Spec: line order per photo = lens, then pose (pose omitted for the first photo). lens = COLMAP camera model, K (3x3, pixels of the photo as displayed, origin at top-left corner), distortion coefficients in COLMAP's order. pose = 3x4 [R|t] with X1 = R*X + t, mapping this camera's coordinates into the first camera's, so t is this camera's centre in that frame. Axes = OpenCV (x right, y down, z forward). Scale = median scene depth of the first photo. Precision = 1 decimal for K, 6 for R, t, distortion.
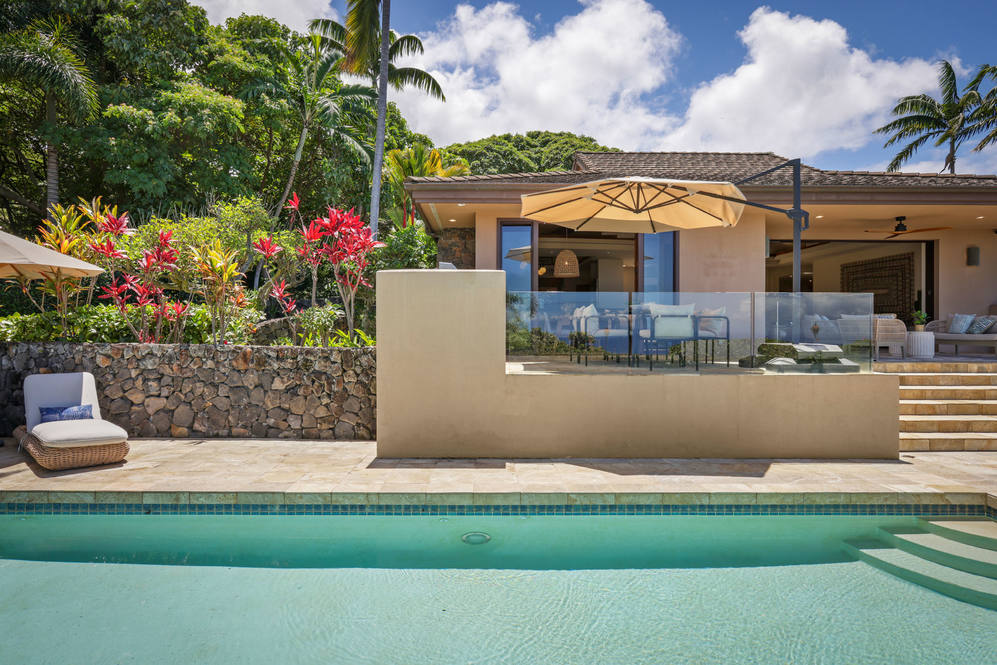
lens RADIAL K [[574.9, 0, 498.5], [0, 574.9, 332.5], [0, 0, 1]] dist [0.000233, -0.000490]
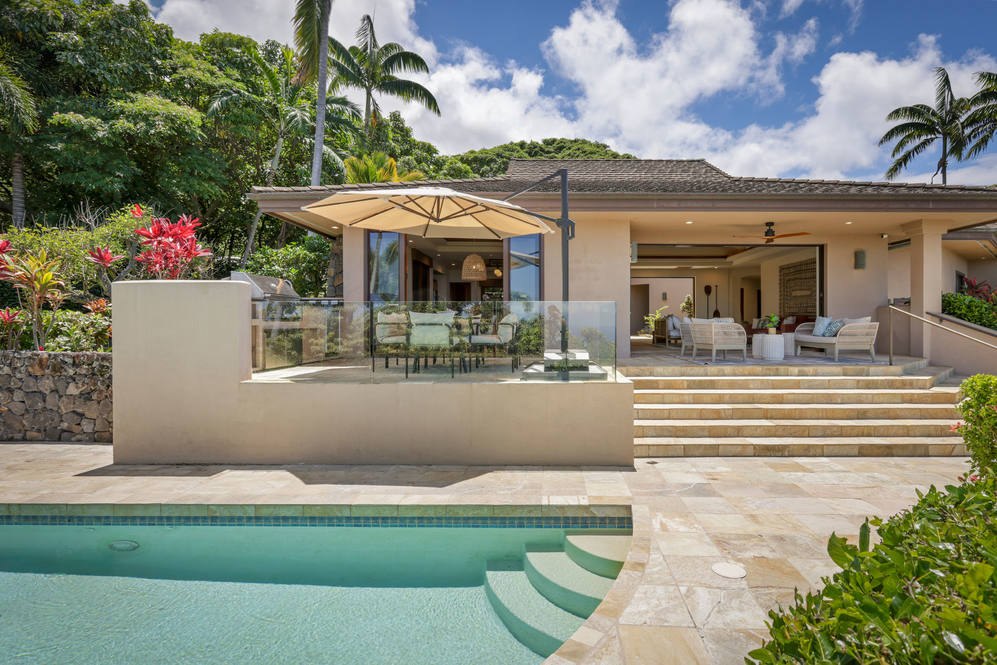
lens RADIAL K [[545.4, 0, 498.5], [0, 545.4, 332.5], [0, 0, 1]] dist [-0.021416, 0.016288]
pose [[0.999920, -0.001364, -0.012599, 0.397058], [0.001427, 0.999986, 0.005009, -0.016400], [0.012592, -0.005026, 0.999908, 0.035186]]
